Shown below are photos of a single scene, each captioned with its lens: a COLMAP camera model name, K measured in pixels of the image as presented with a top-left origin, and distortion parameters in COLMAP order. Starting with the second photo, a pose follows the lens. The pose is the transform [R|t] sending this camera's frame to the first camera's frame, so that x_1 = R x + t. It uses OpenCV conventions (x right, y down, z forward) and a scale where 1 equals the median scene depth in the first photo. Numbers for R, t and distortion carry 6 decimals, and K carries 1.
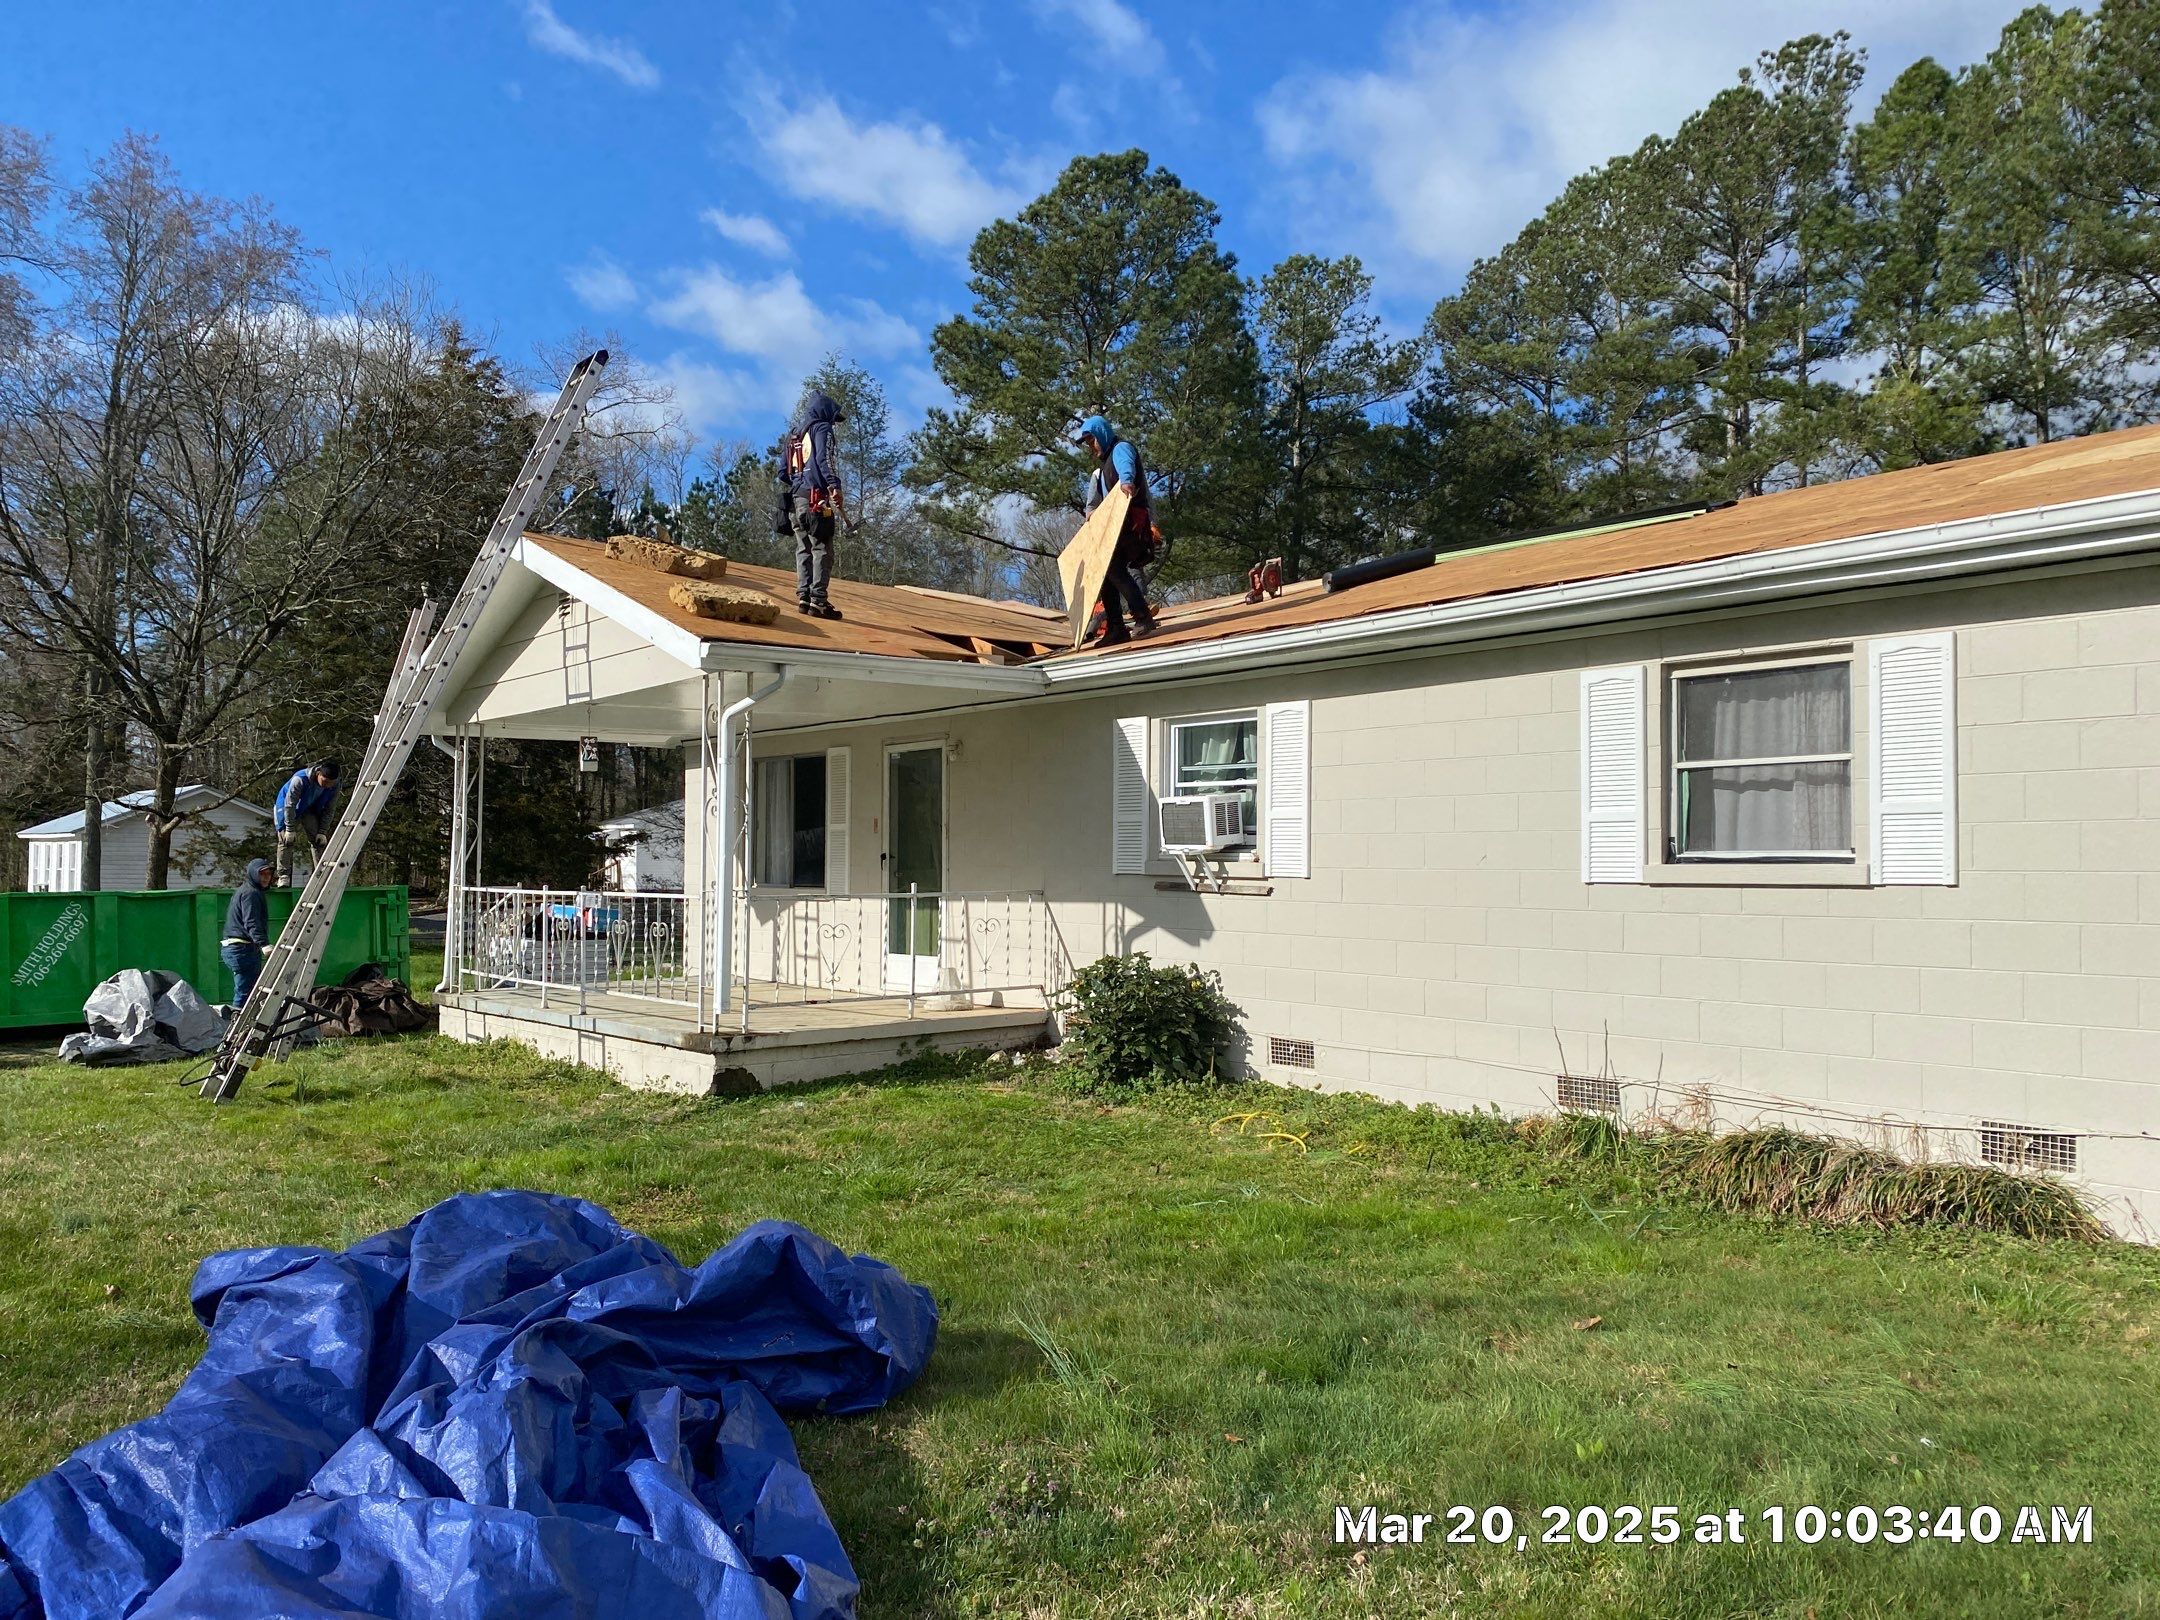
lens RADIAL K [[1598.4, 0, 1066.9], [0, 1598.4, 839.9], [0, 0, 1]] dist [0.065092, -0.081507]
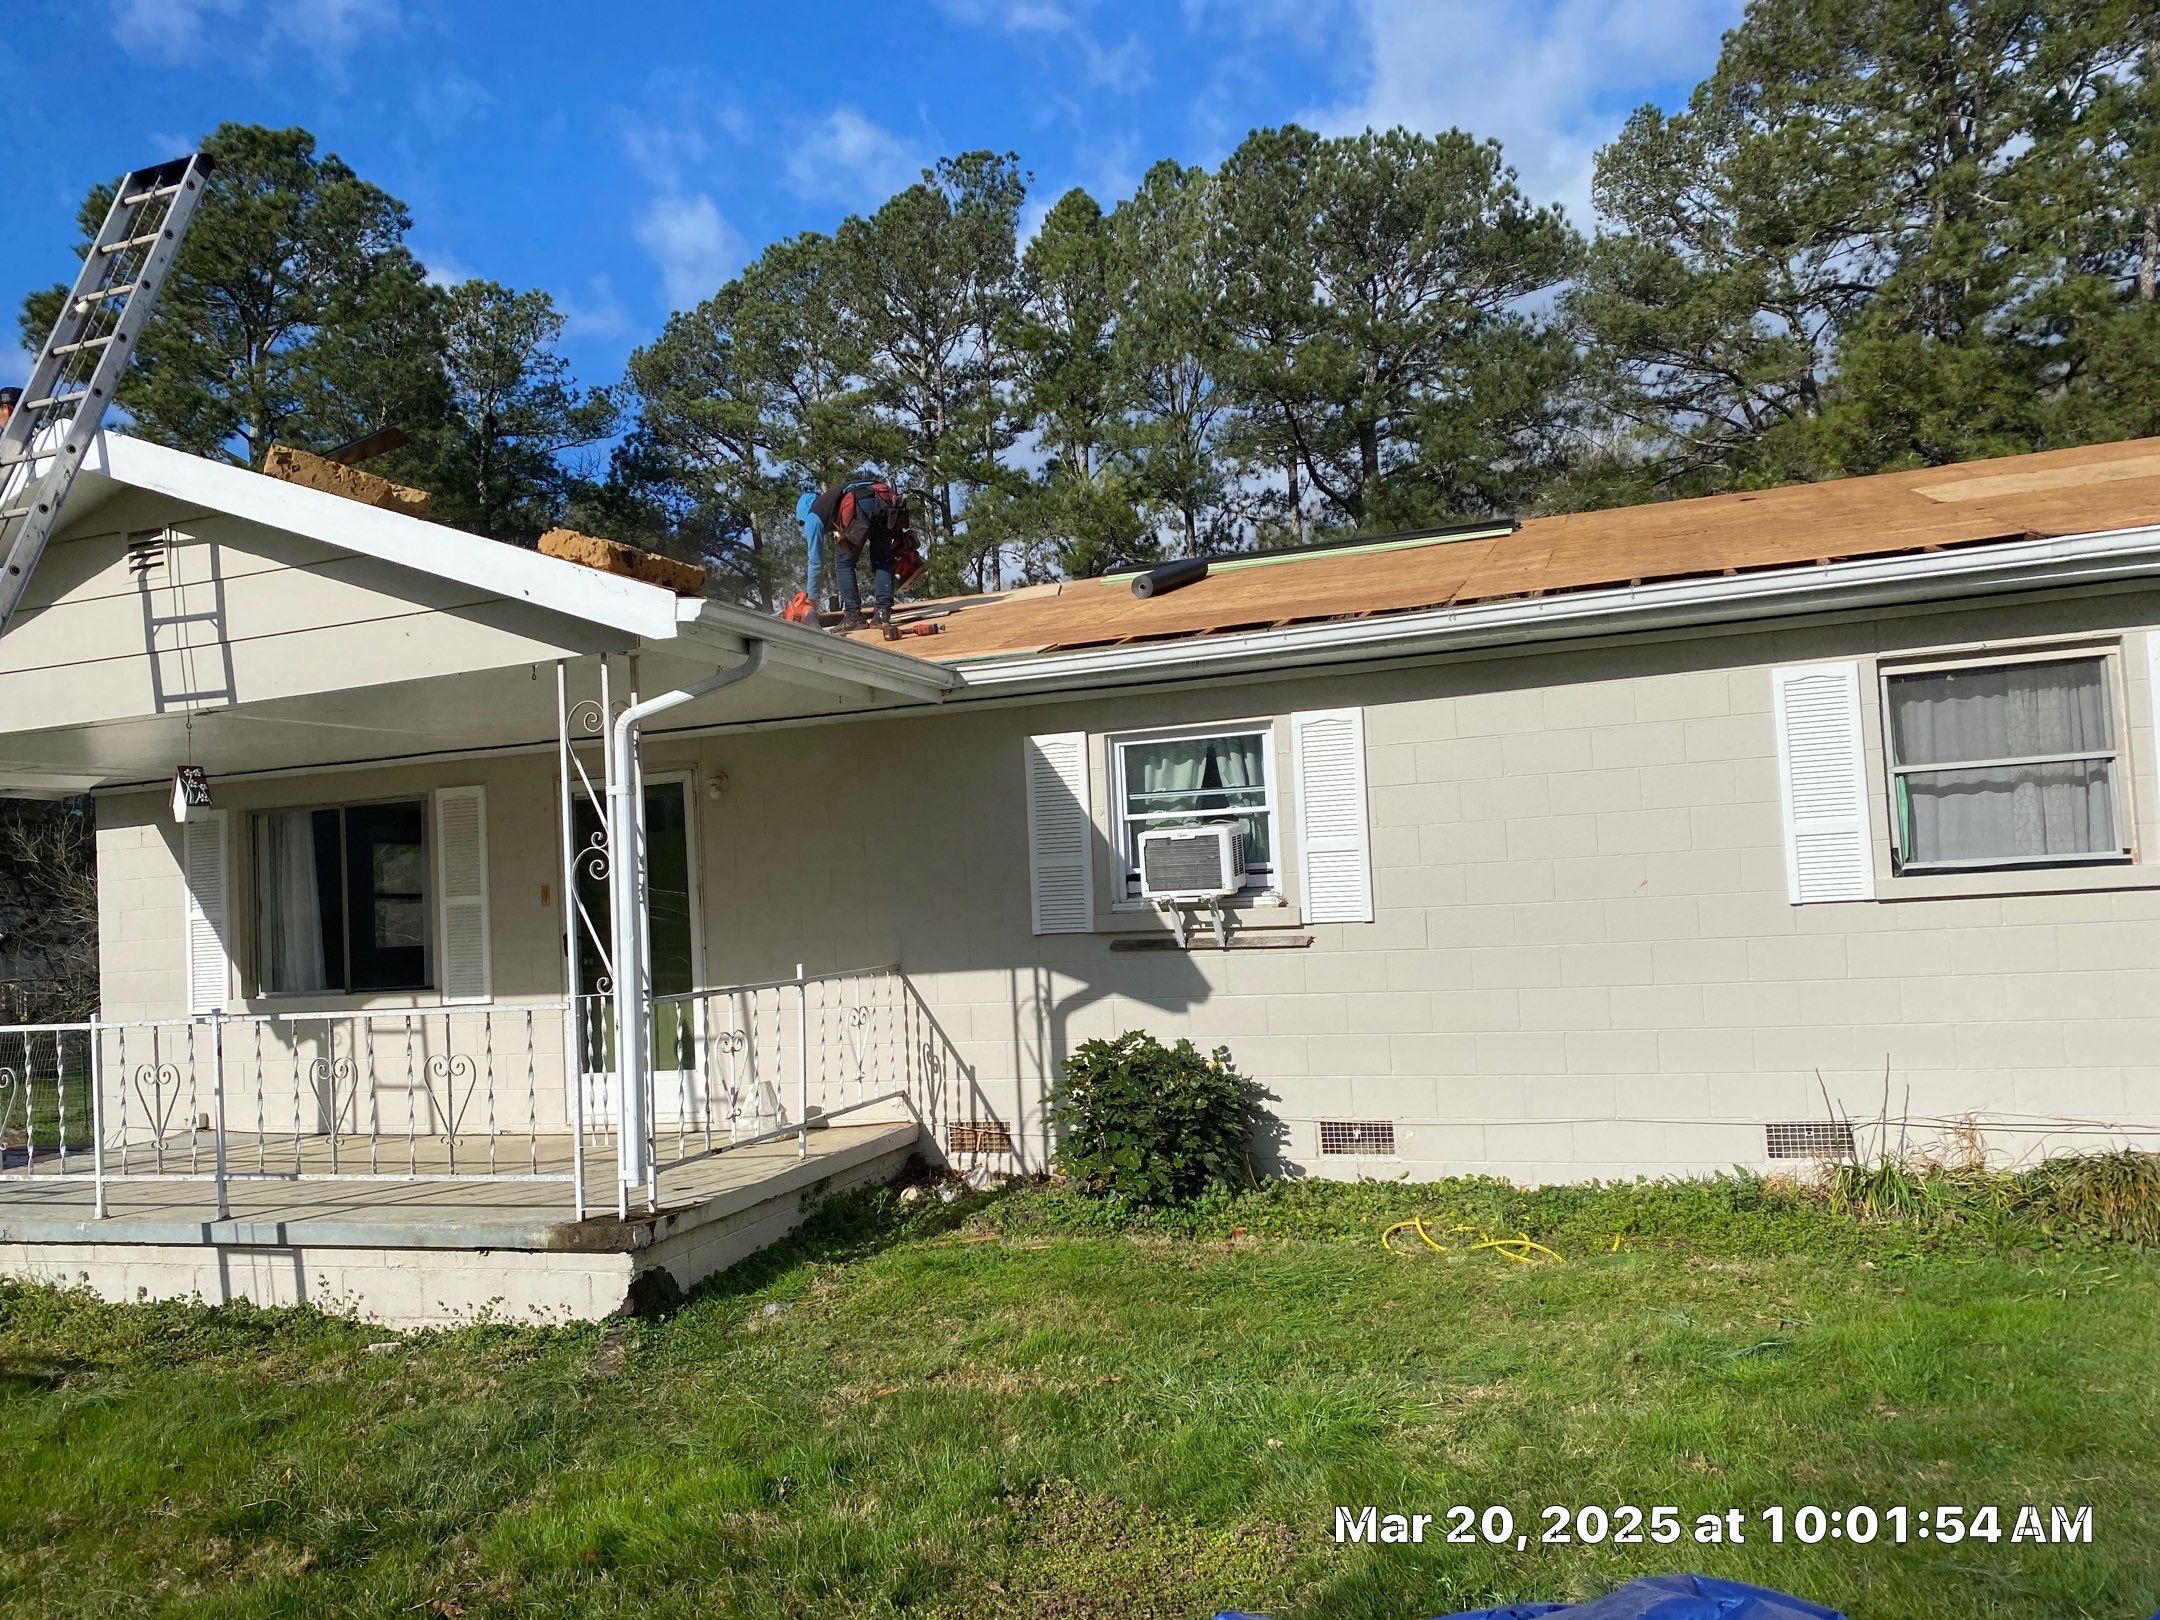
lens RADIAL K [[1612.7, 0, 1036.5], [0, 1612.7, 838.1], [0, 0, 1]] dist [0.026643, -0.009640]
pose [[0.861248, -0.026785, 0.507478, -0.243353], [0.048671, 0.998367, -0.029906, -0.001569], [-0.505848, 0.050456, 0.861146, 0.217682]]
